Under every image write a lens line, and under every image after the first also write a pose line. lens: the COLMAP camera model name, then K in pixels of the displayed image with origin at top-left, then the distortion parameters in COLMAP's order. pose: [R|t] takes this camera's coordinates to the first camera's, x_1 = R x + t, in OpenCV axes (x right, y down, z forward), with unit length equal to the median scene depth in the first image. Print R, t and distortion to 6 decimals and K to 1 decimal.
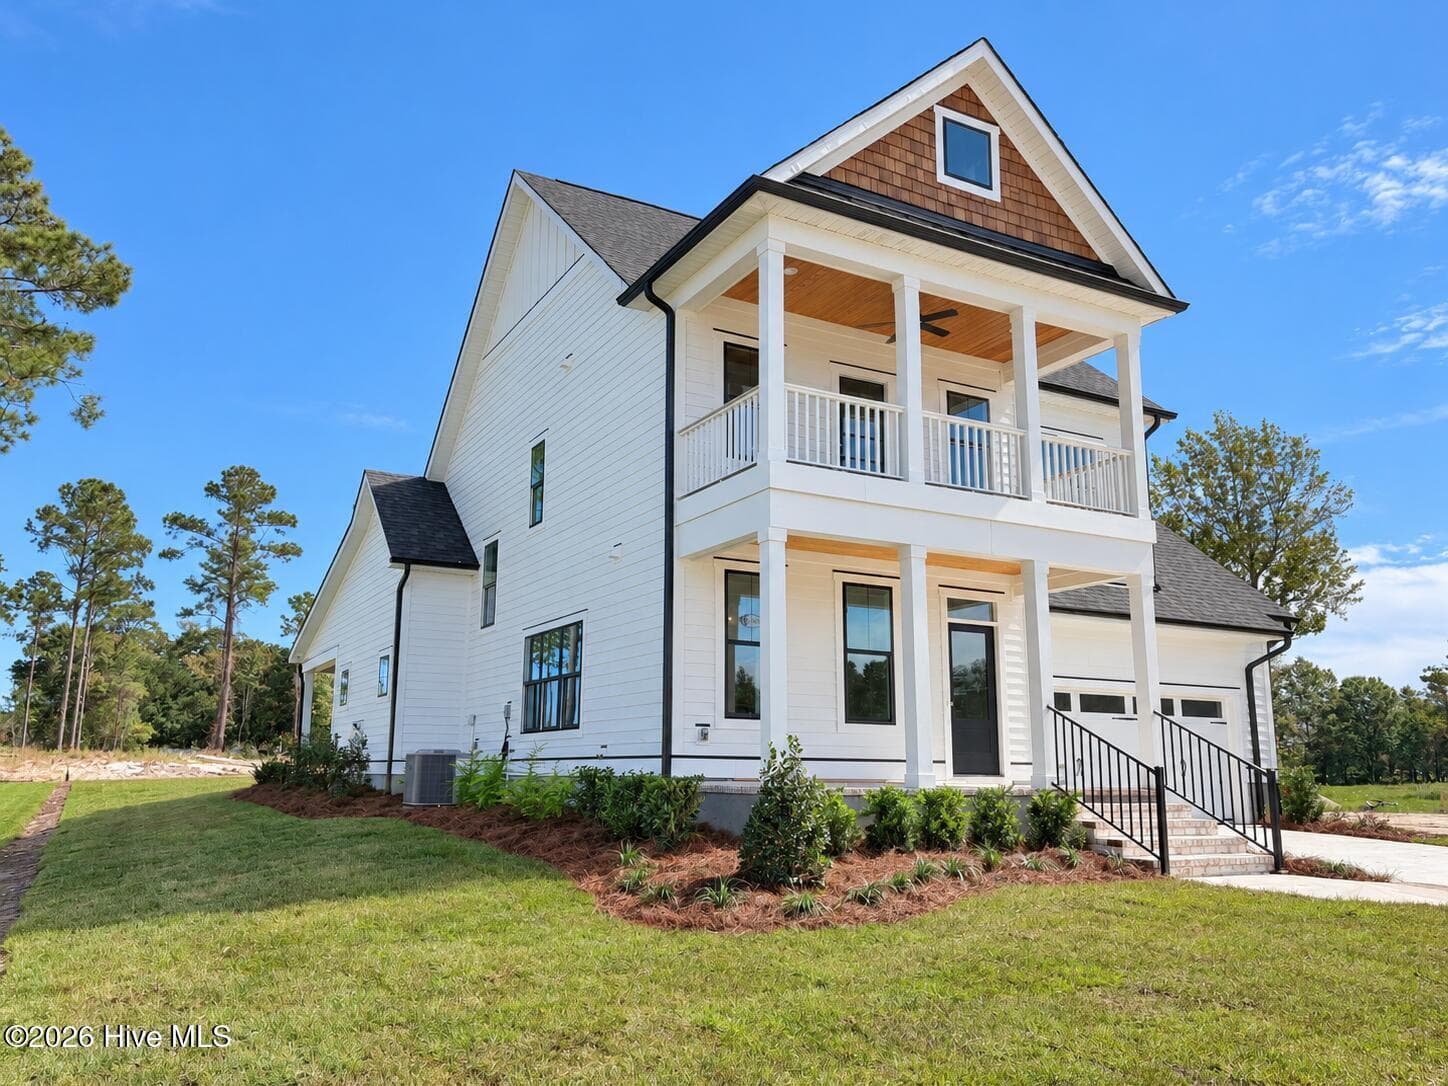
lens RADIAL K [[1138.2, 0, 709.7], [0, 1138.2, 536.6], [0, 0, 1]] dist [0.040125, -0.056455]
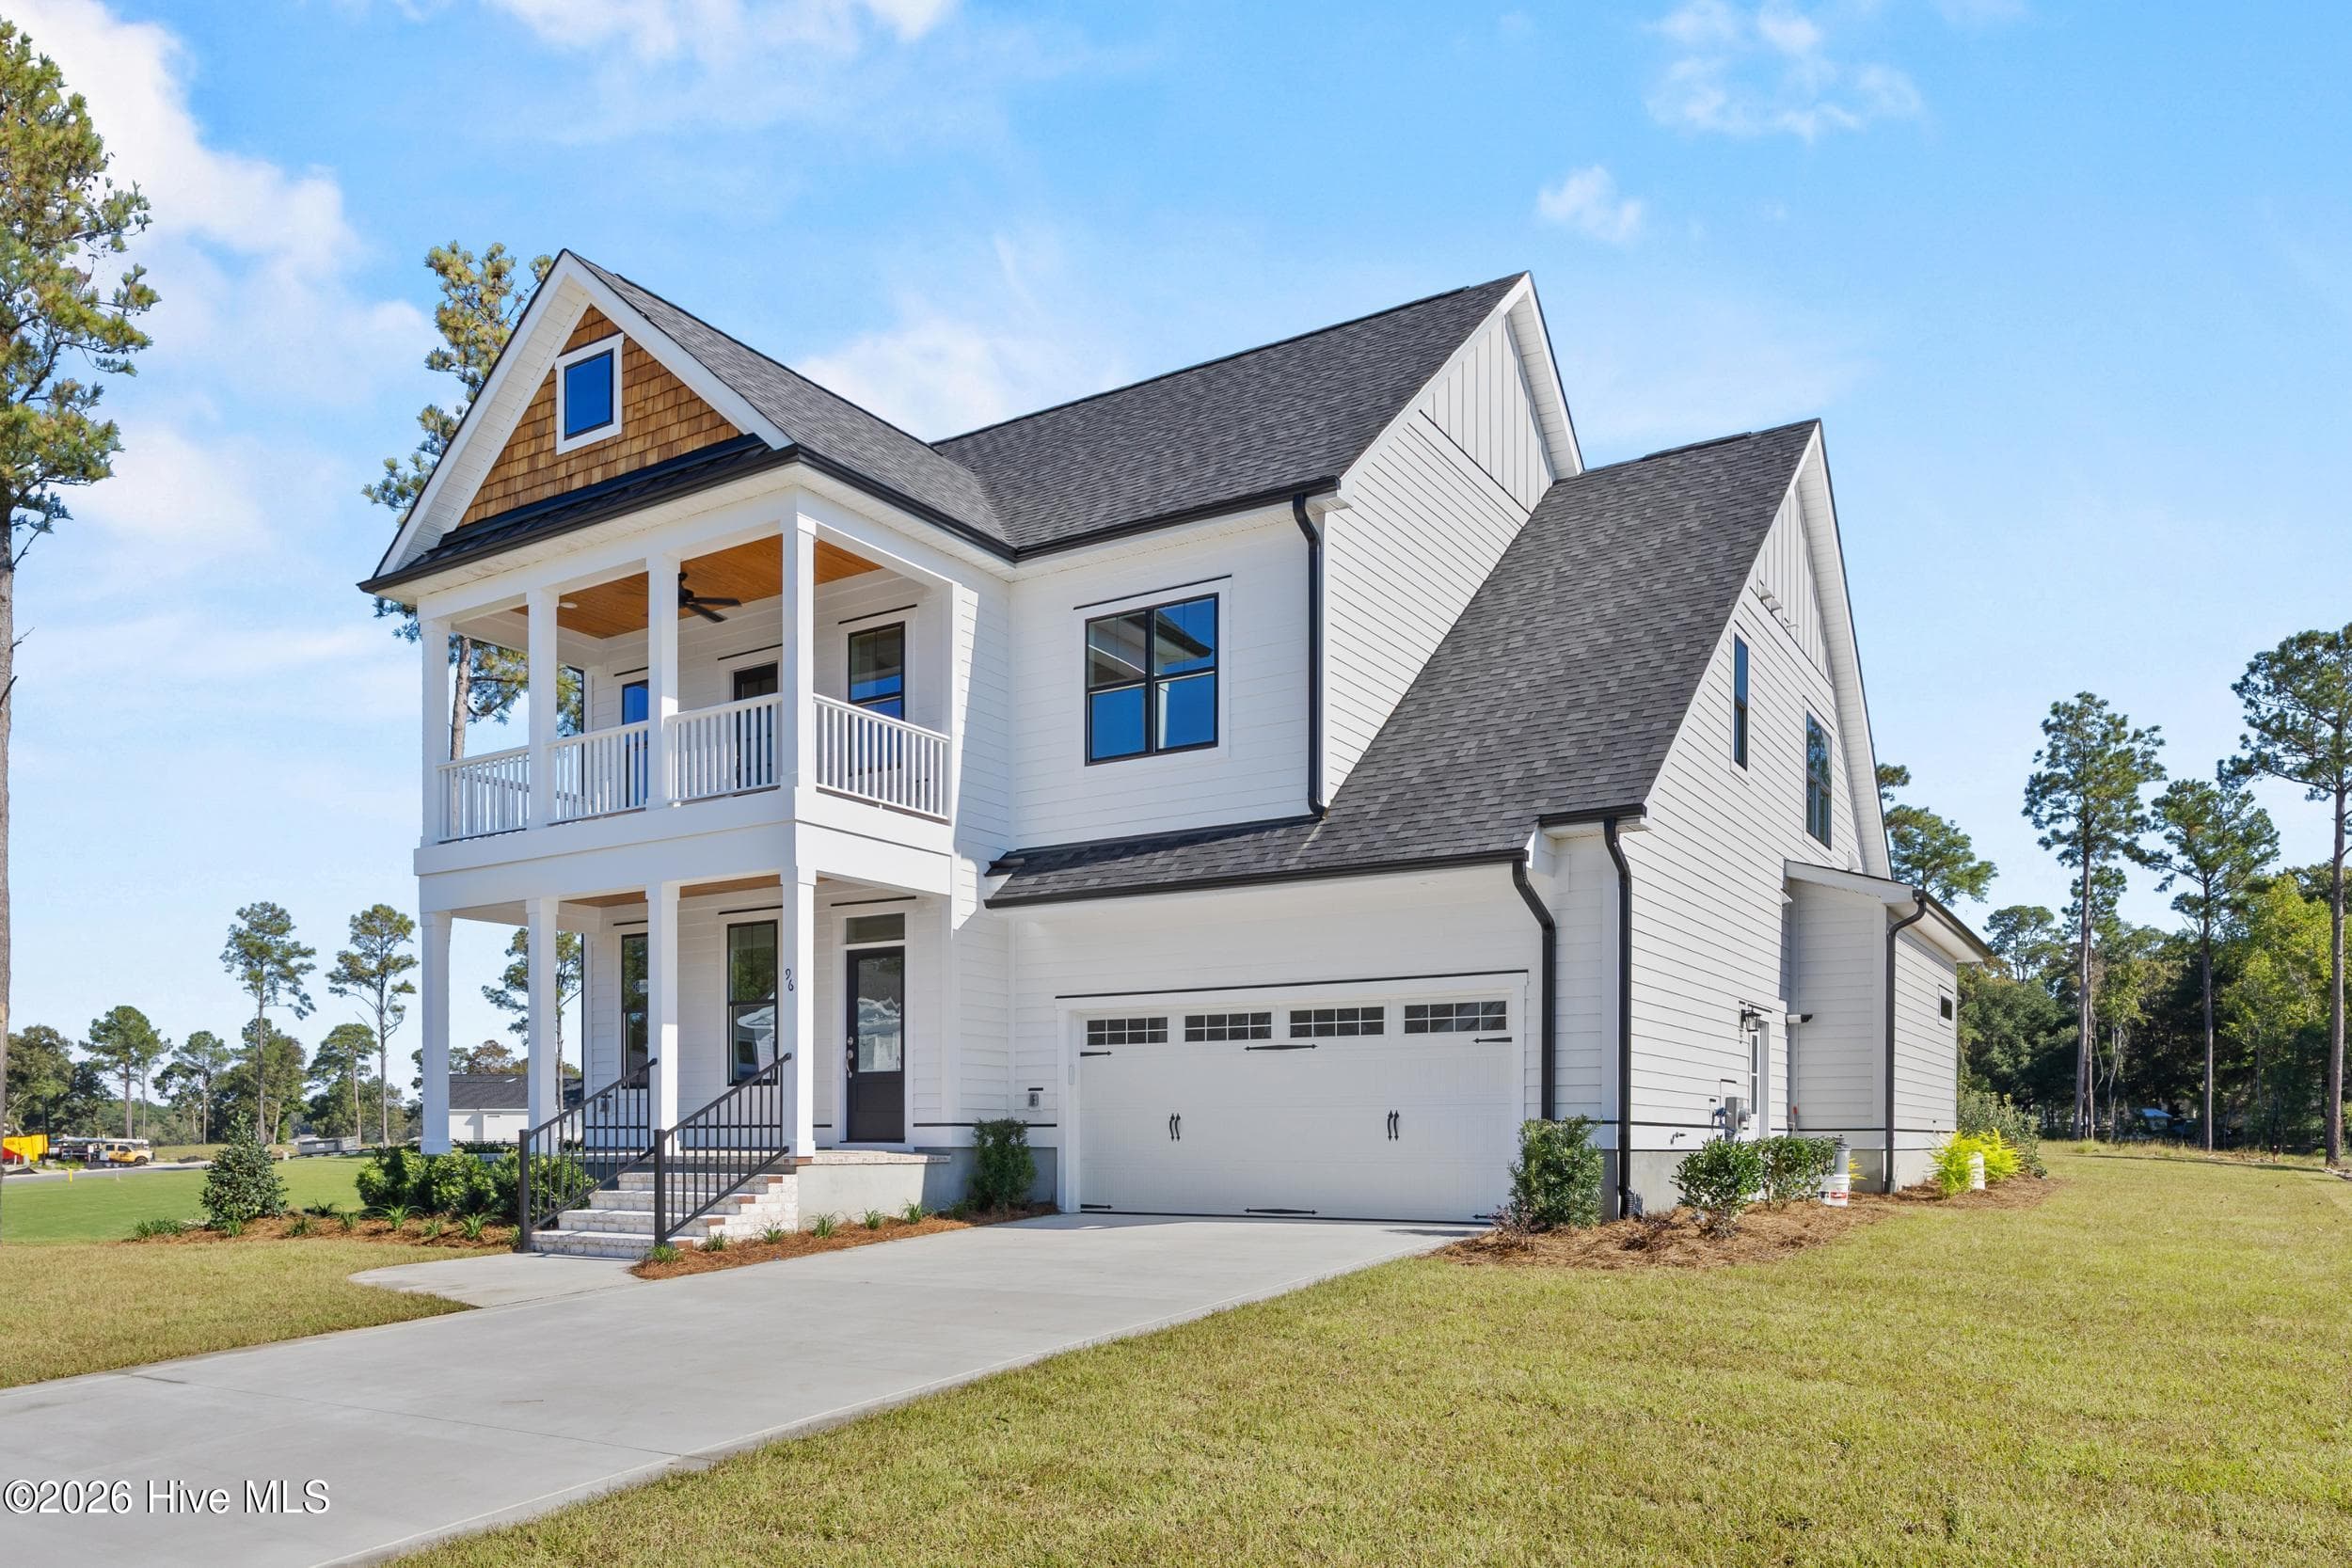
lens RADIAL K [[1695.5, 0, 1152.0], [0, 1695.5, 1132.4], [0, 0, 1]] dist [-0.003693, -0.003903]
pose [[0.468679, -0.015998, -0.883224, 1.376335], [0.183501, 0.979789, 0.079627, 0.147282], [0.864099, -0.199392, 0.462142, 0.639327]]
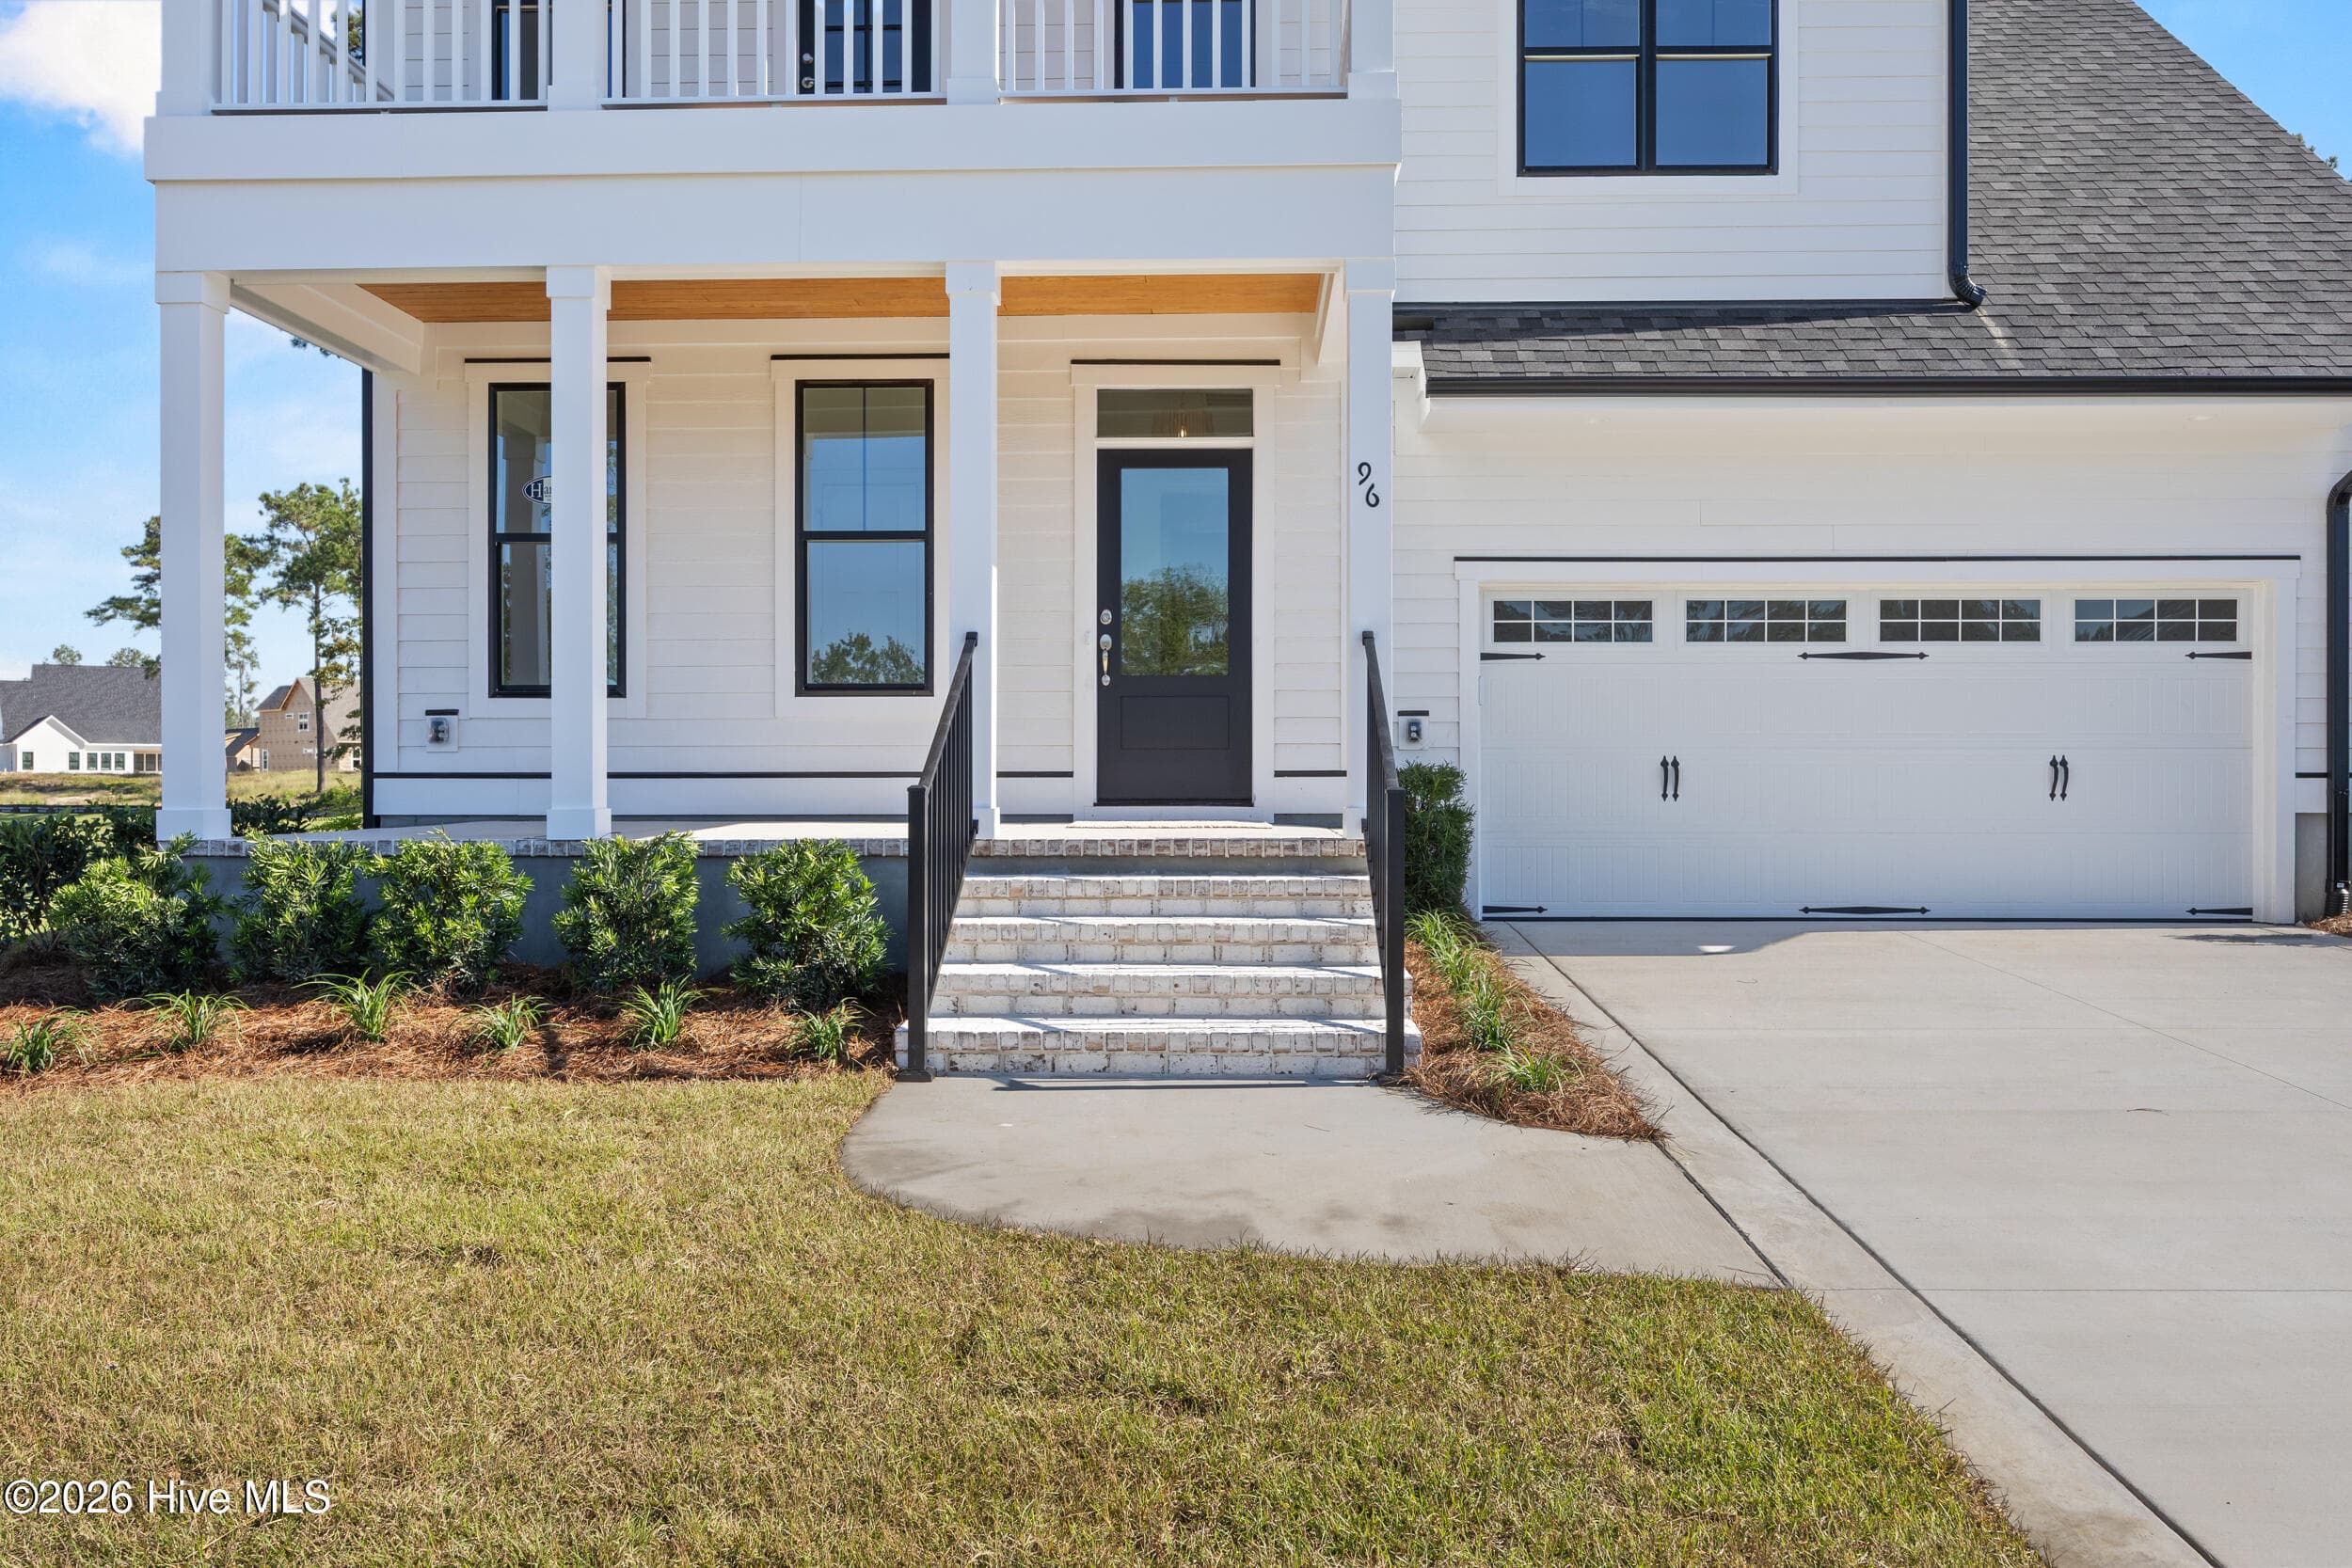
lens RADIAL K [[1917.2, 0, 1174.7], [0, 1917.2, 768.8], [0, 0, 1]] dist [0.005478, 0.011286]
pose [[0.867224, -0.011530, -0.497785, 0.599052], [0.109207, 0.979794, 0.167563, 0.076813], [0.485795, -0.199676, 0.850960, 0.398867]]
